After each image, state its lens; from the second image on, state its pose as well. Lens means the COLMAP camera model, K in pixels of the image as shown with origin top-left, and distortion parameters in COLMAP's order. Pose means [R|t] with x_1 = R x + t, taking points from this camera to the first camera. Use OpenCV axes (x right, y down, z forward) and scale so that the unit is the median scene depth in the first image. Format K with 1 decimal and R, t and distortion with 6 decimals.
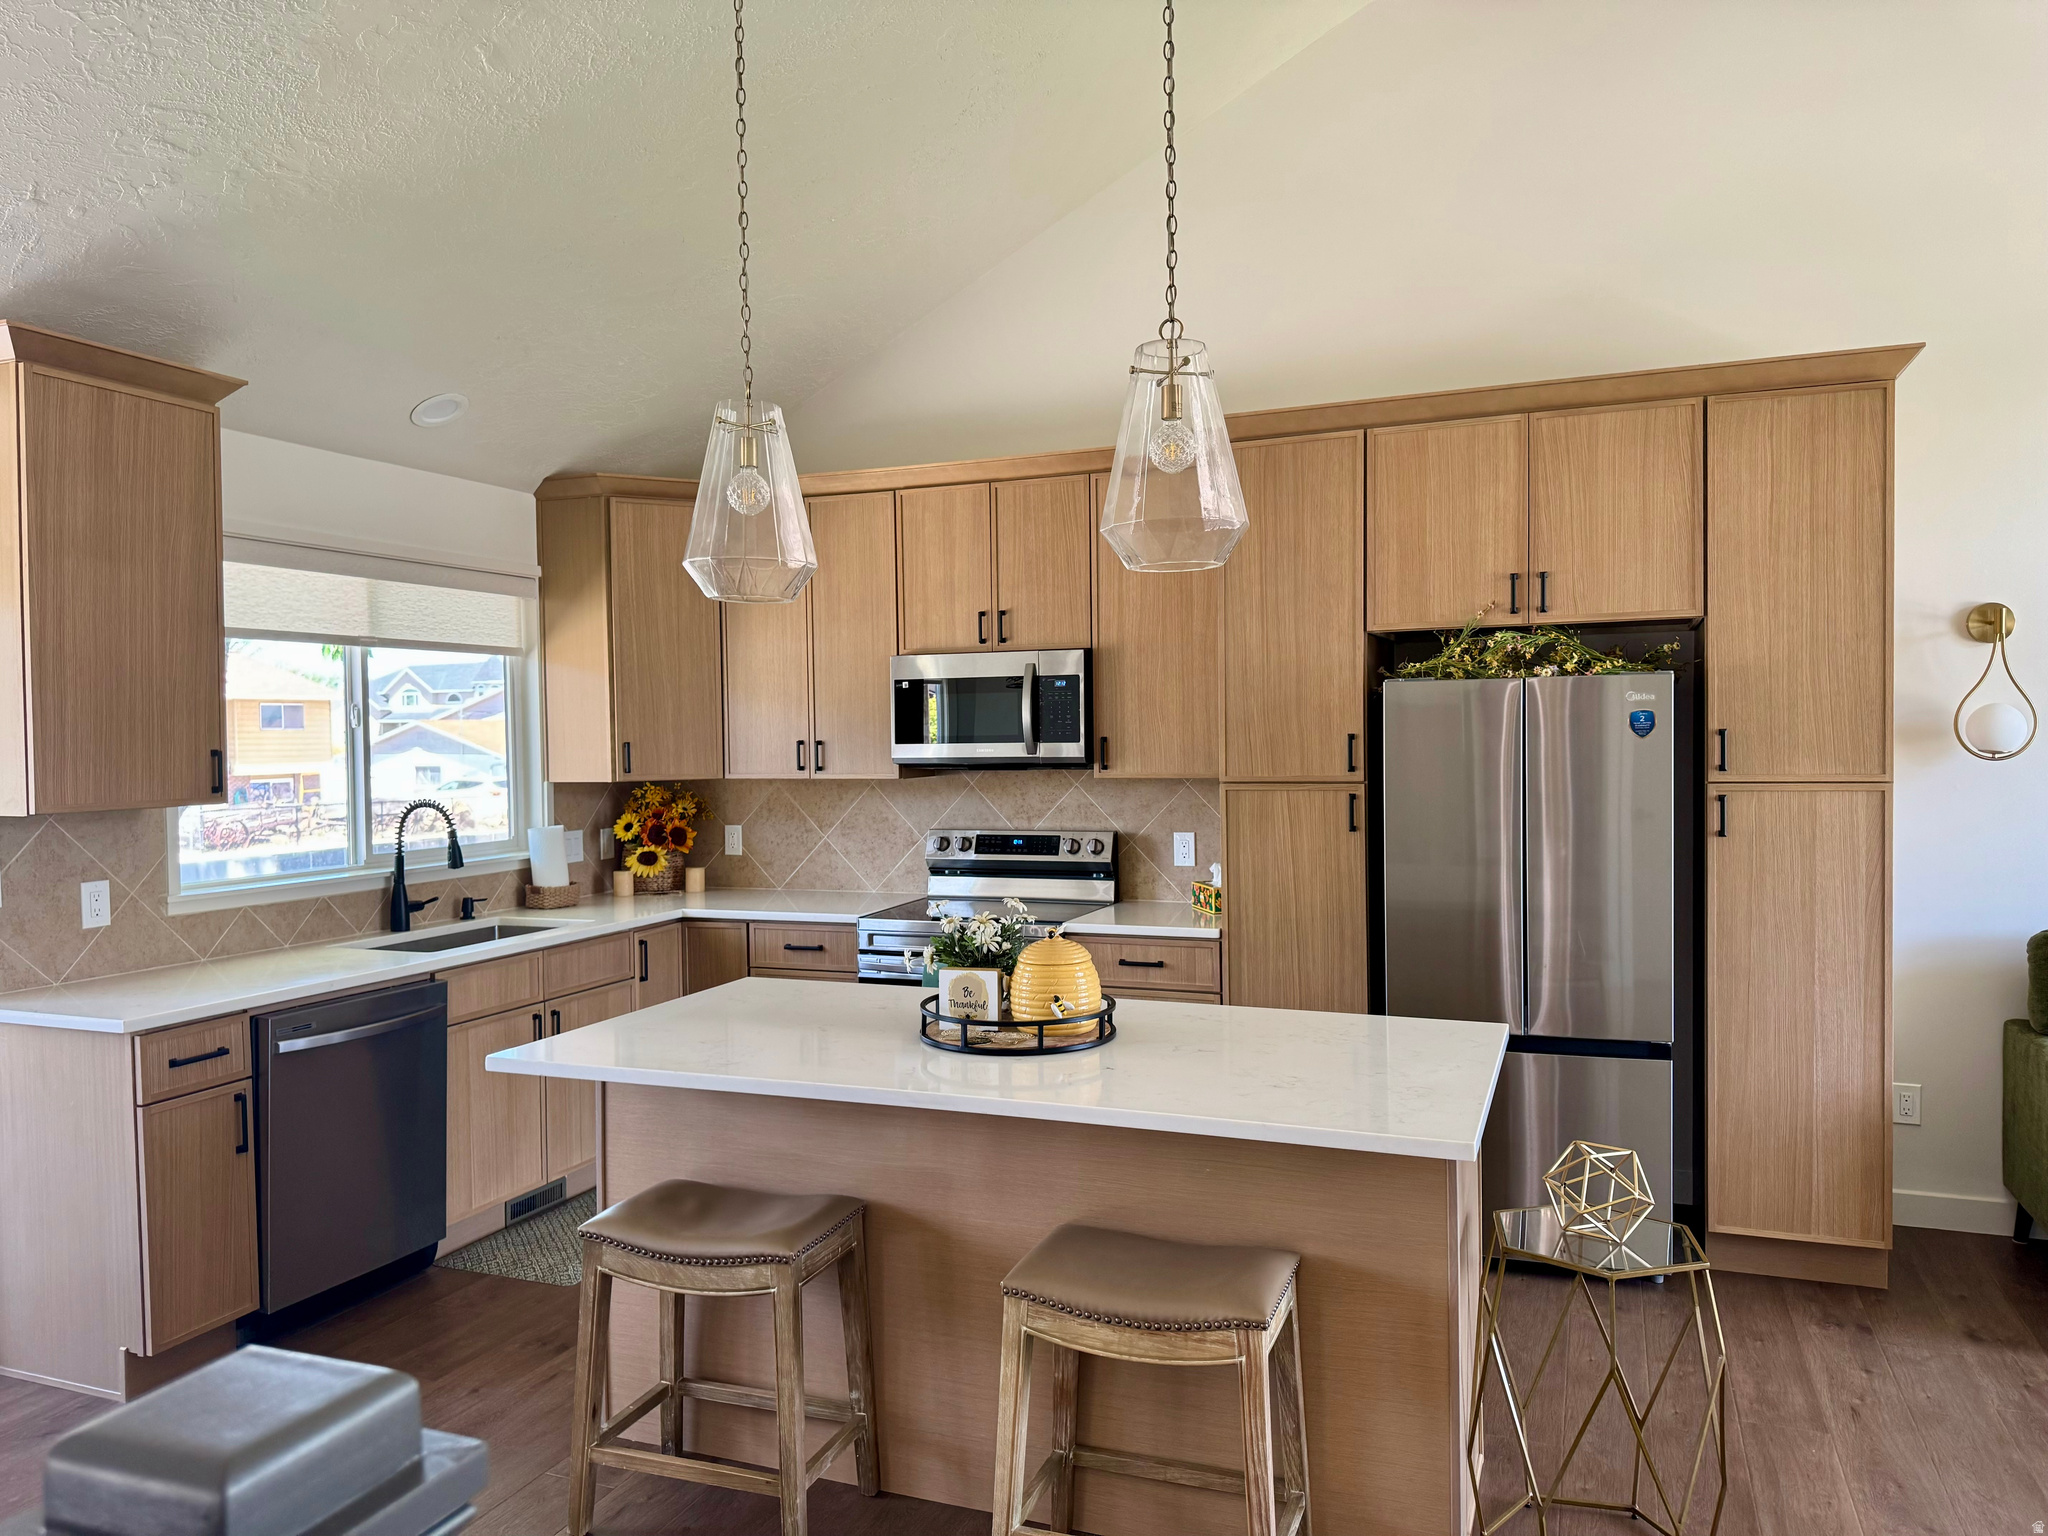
lens RADIAL K [[1450.3, 0, 1032.8], [0, 1450.3, 780.7], [0, 0, 1]] dist [0.041285, -0.043943]
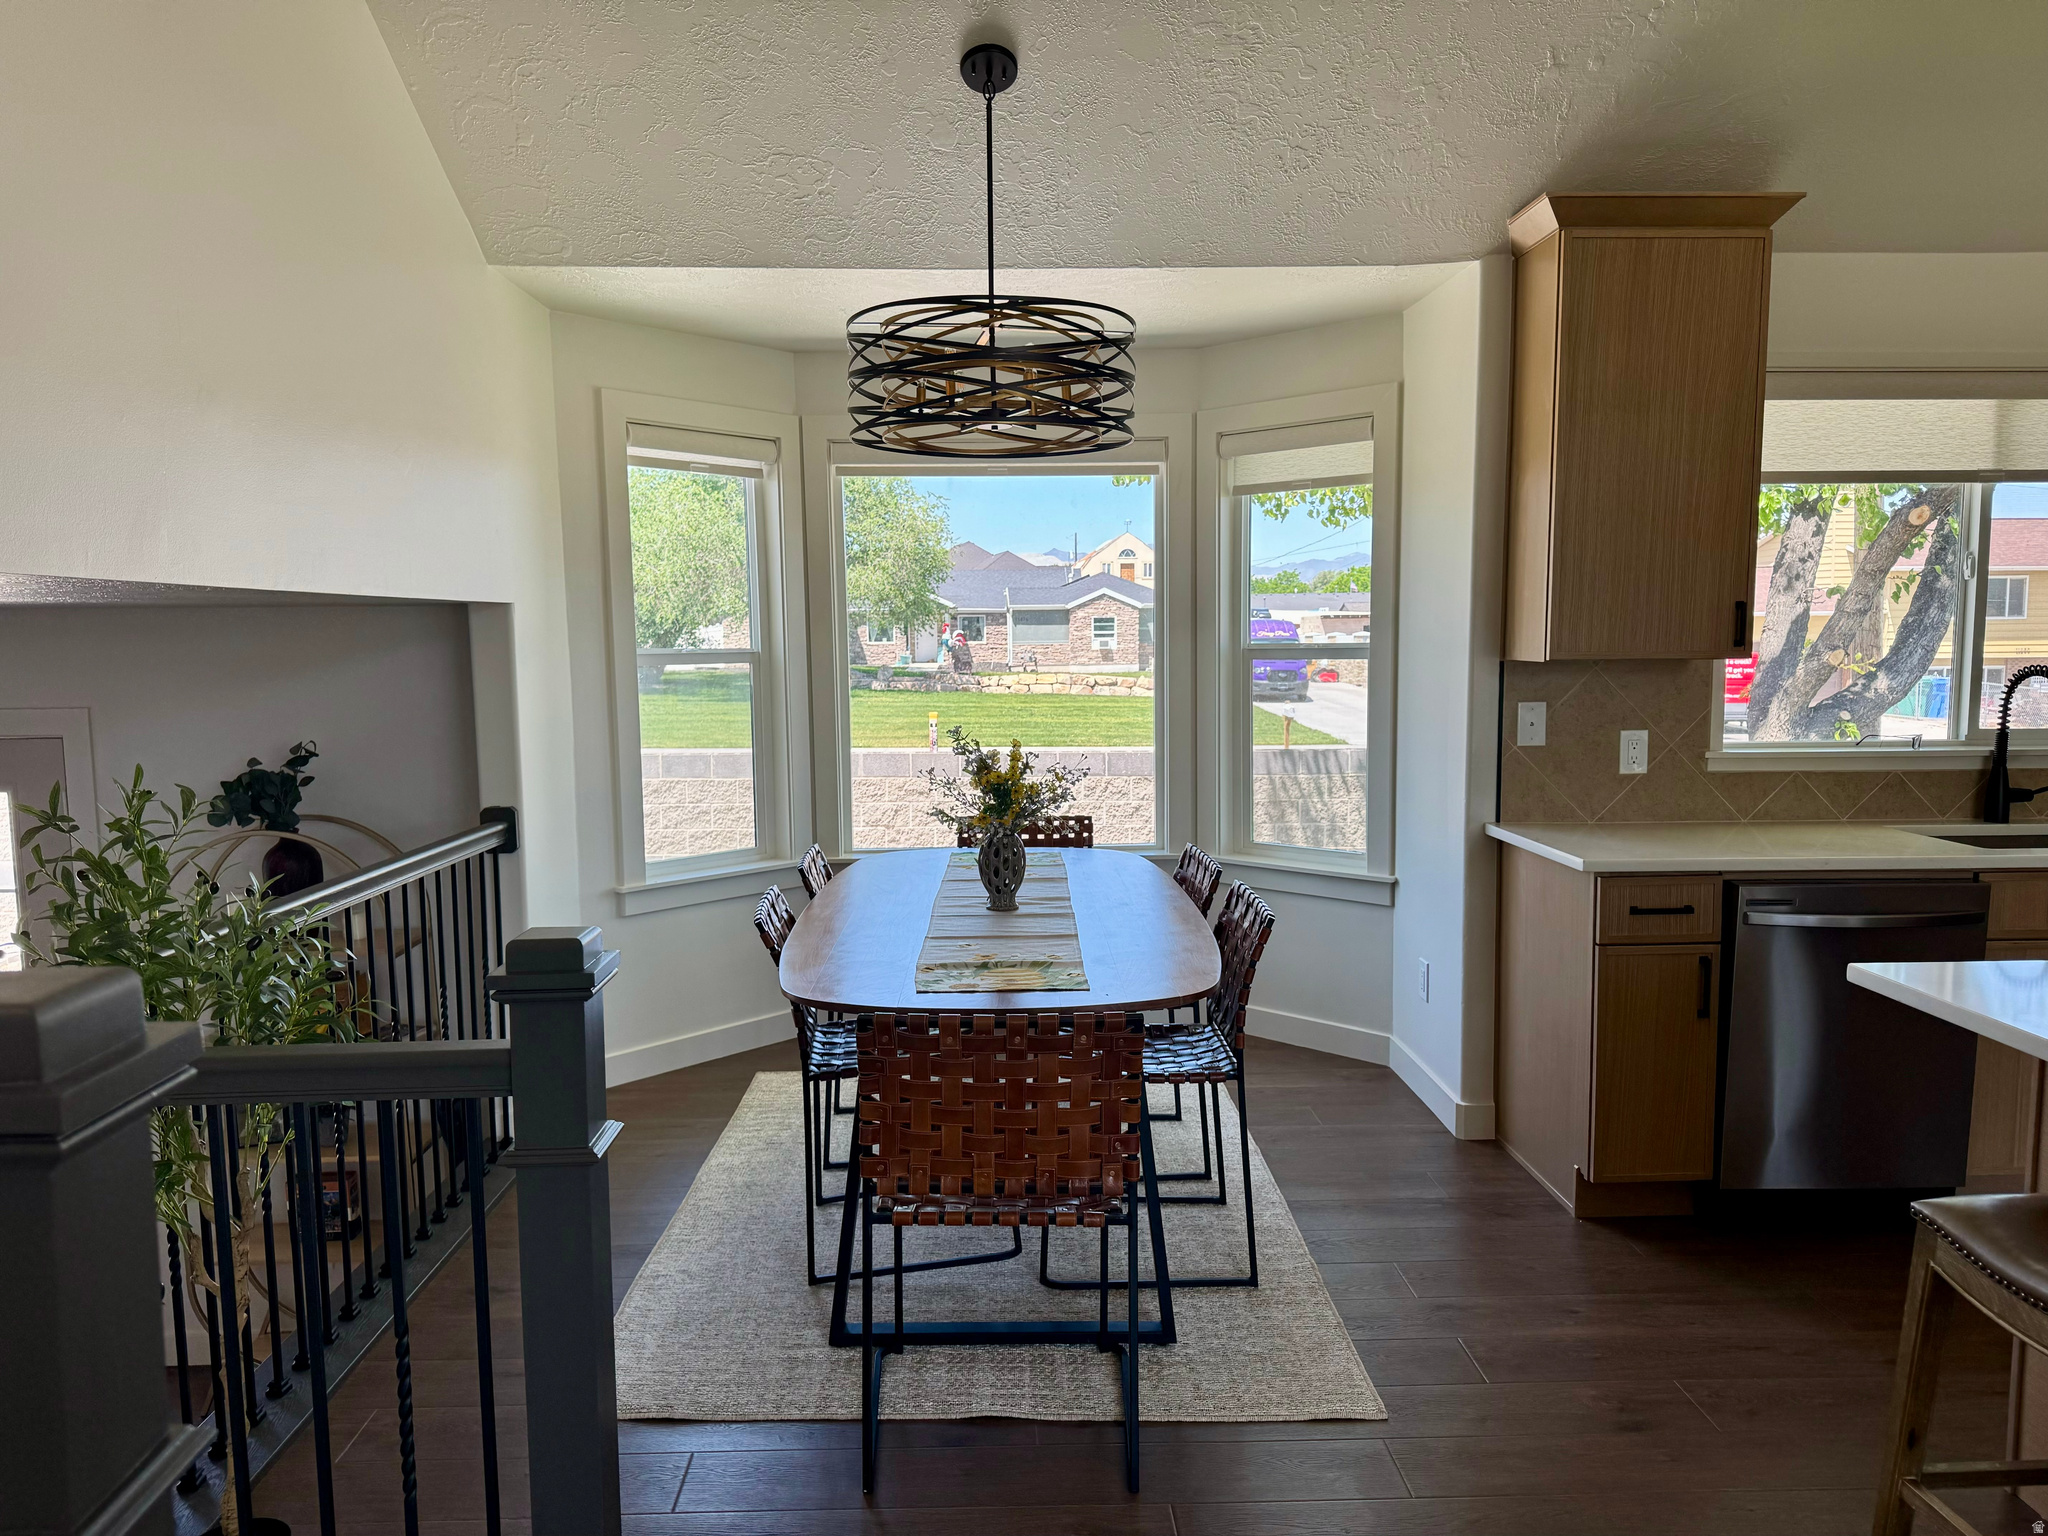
lens RADIAL K [[1450.3, 0, 1029.0], [0, 1450.3, 771.8], [0, 0, 1]] dist [0.041285, -0.043943]
pose [[0.405448, 0.094977, -0.909171, 0.126697], [-0.027155, 0.995400, 0.091875, 0.014371], [0.913715, -0.012562, 0.406162, 0.180983]]
